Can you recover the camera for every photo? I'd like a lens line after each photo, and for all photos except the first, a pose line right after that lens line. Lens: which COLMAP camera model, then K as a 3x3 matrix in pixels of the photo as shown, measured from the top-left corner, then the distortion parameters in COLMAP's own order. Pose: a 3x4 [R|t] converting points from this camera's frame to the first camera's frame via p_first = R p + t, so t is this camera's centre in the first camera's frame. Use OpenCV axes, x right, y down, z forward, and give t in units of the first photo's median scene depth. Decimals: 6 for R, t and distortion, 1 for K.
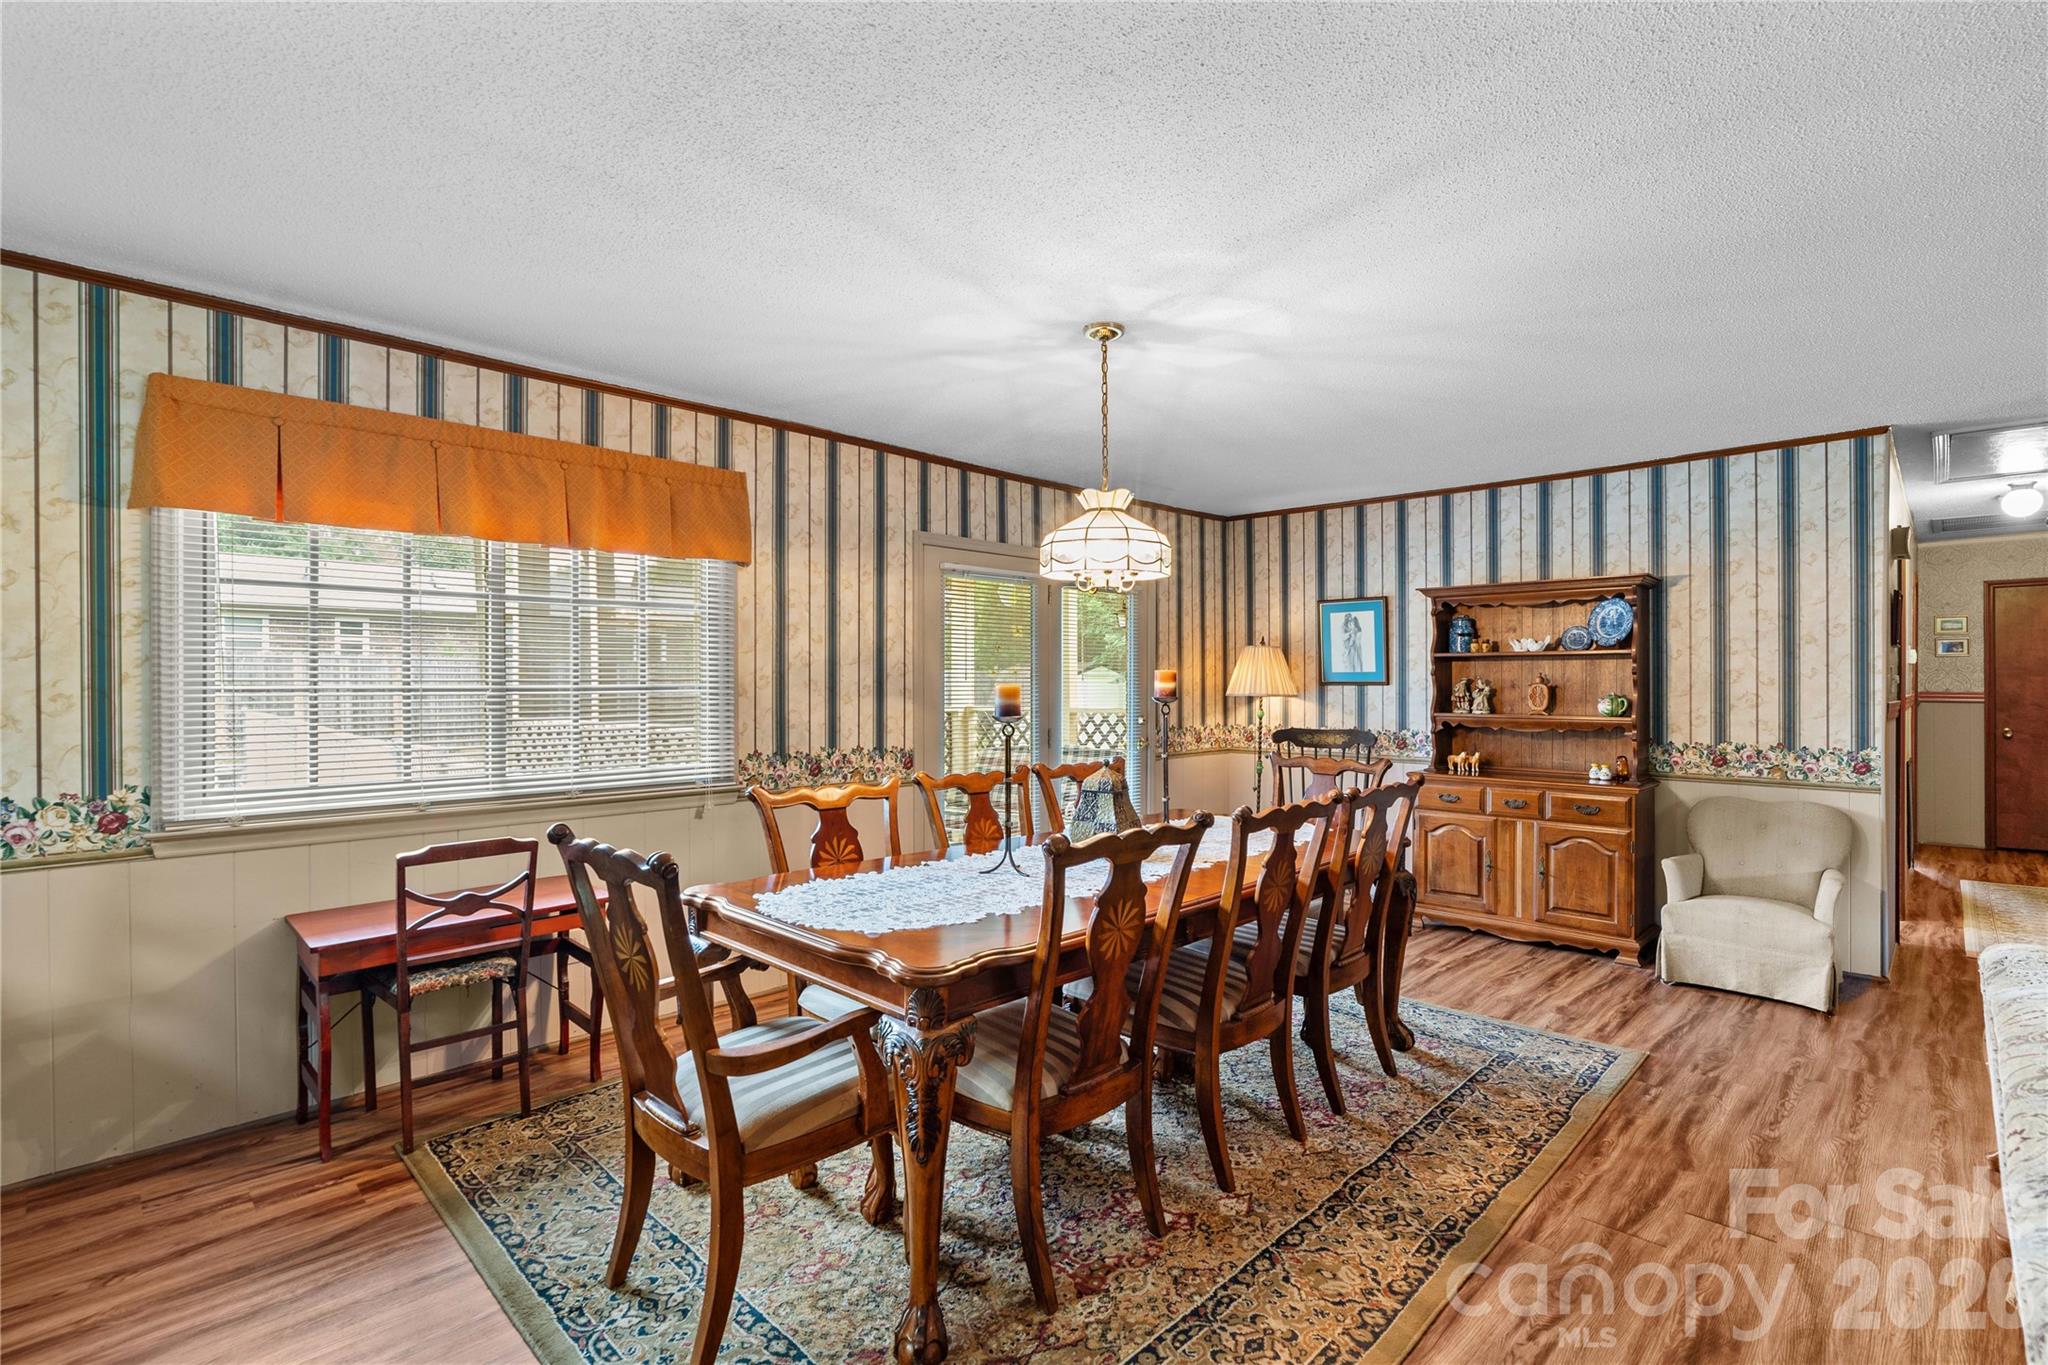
lens RADIAL K [[950.8, 0, 1005.5], [0, 950.8, 680.8], [0, 0, 1]] dist [-0.017126, 0.006912]
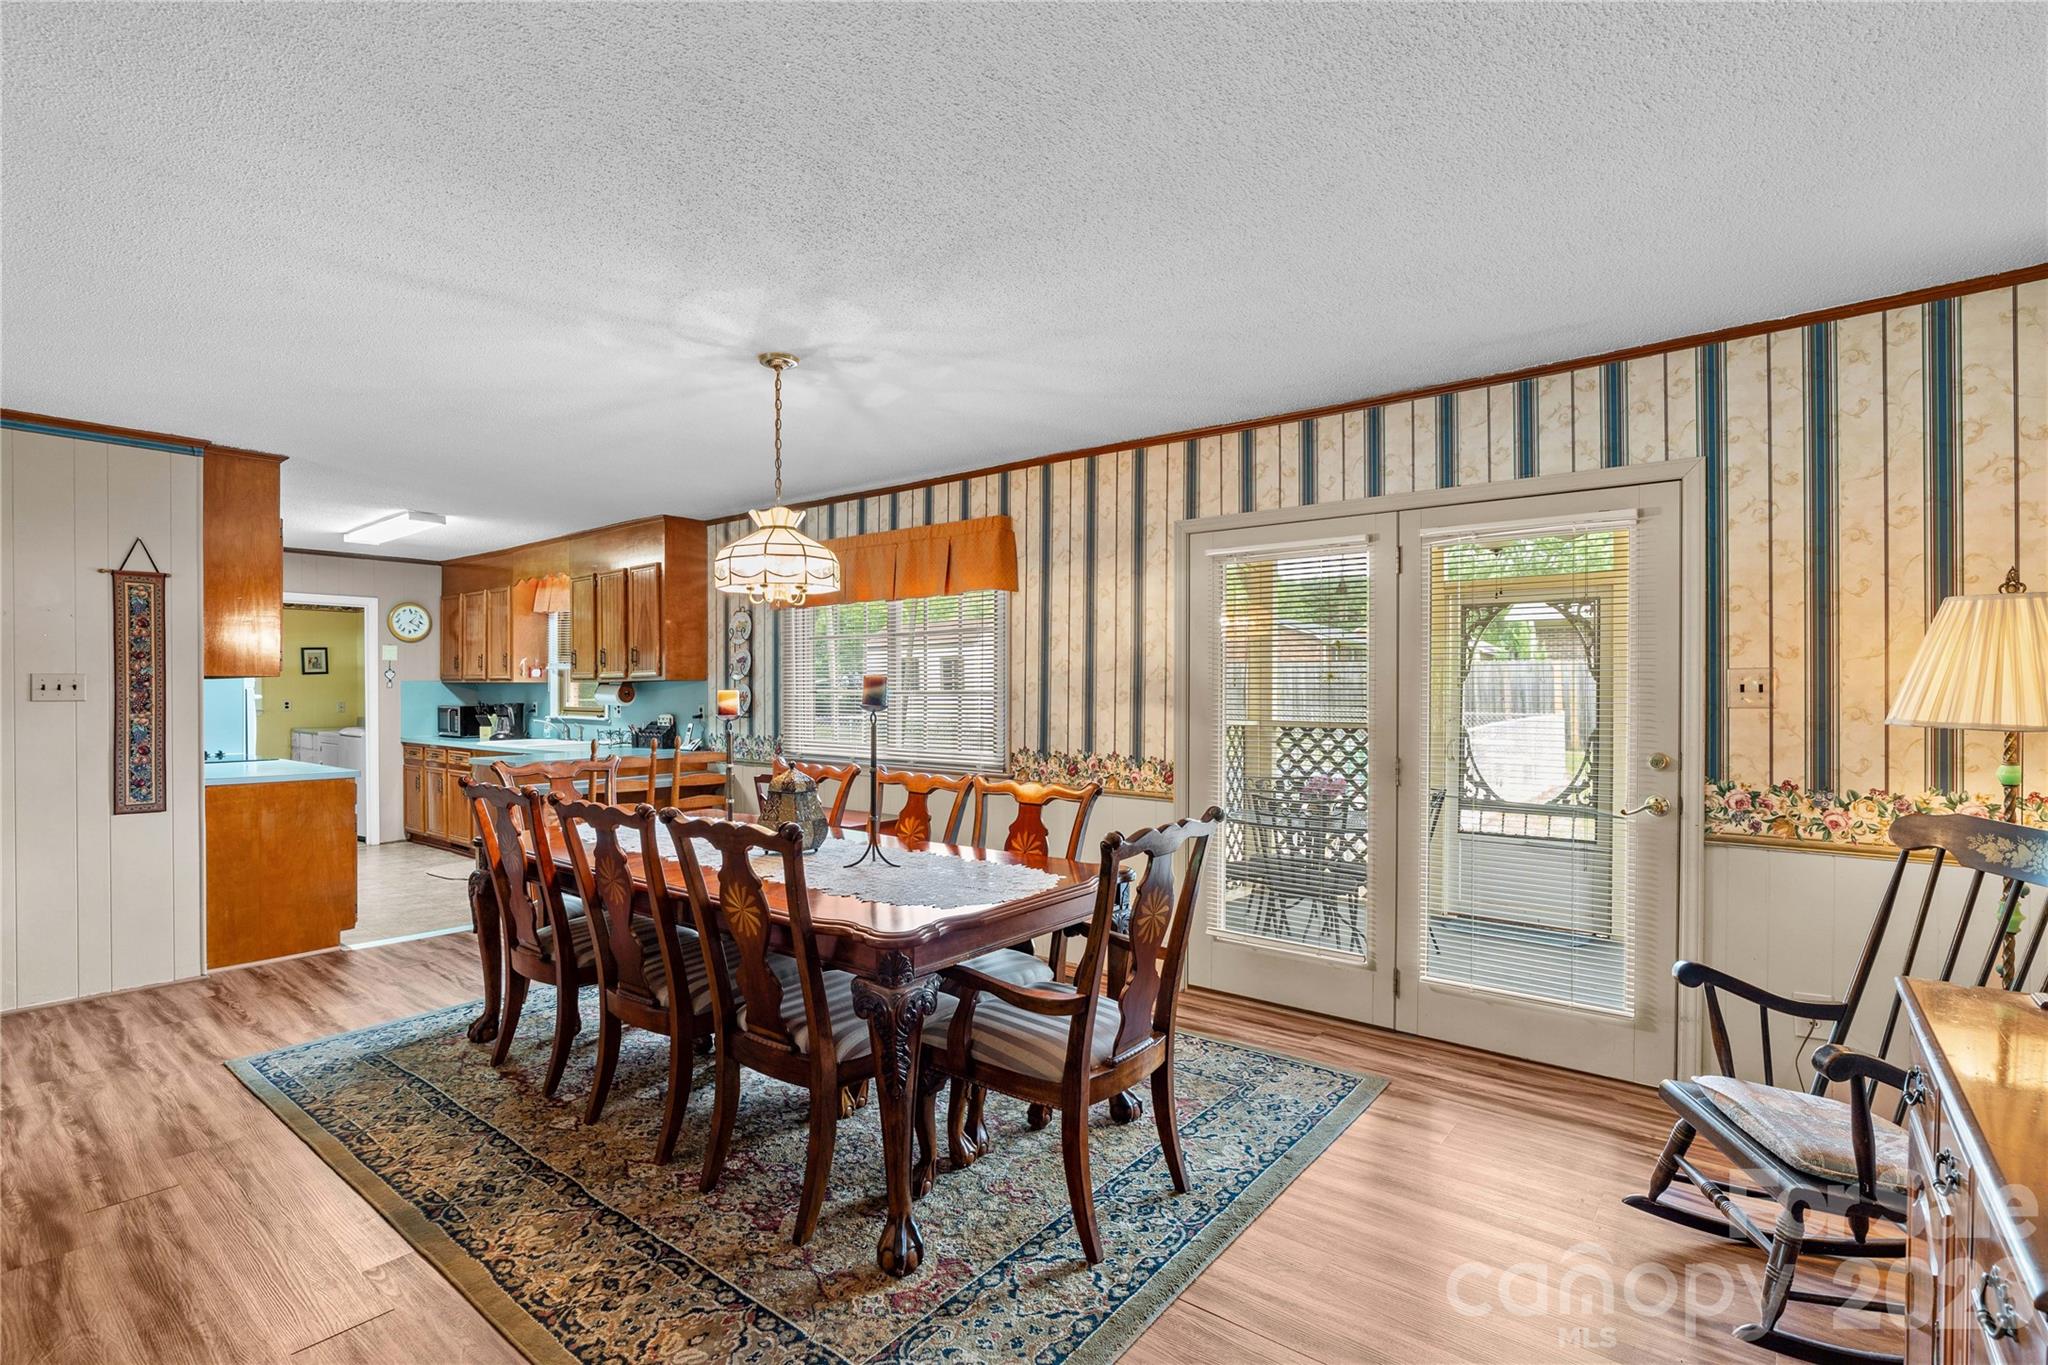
lens RADIAL K [[950.8, 0, 1039.8], [0, 950.8, 692.2], [0, 0, 1]] dist [-0.017126, 0.006912]
pose [[0.121493, 0.005486, -0.992577, 0.843352], [-0.000925, 0.999985, 0.005414, -0.000159], [0.992592, 0.000261, 0.121496, 0.814298]]
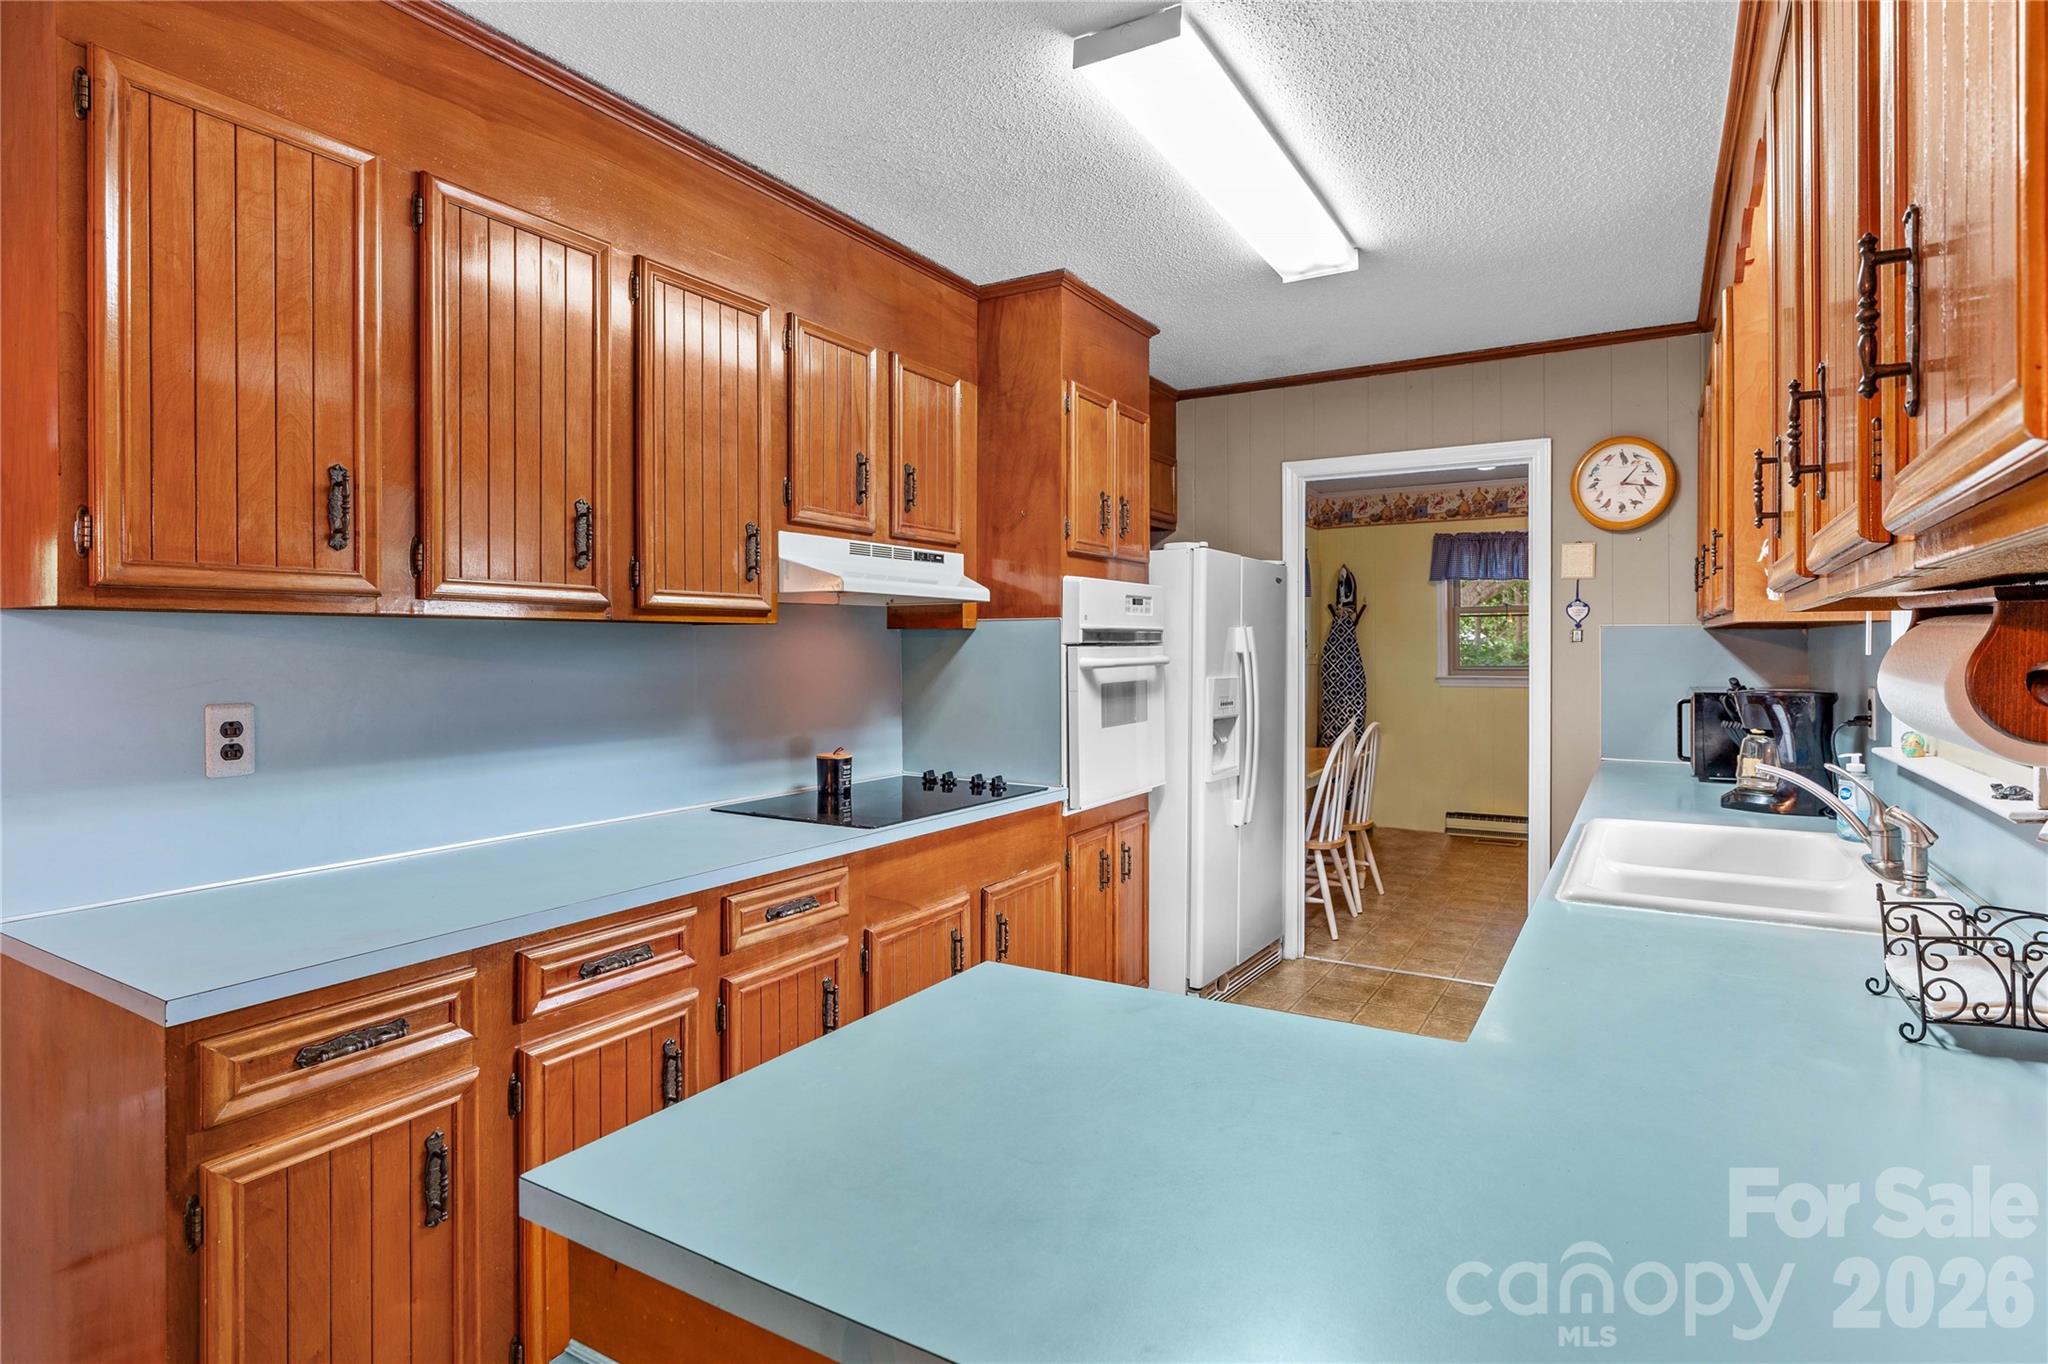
lens RADIAL K [[1026.6, 0, 1068.0], [0, 1026.6, 653.1], [0, 0, 1]] dist [0.001137, 0.000043]
pose [[-0.963545, 0.005647, -0.267485, -0.544110], [0.003204, 0.999949, 0.009569, 0.002307], [0.267526, 0.008364, -0.963514, 0.485696]]
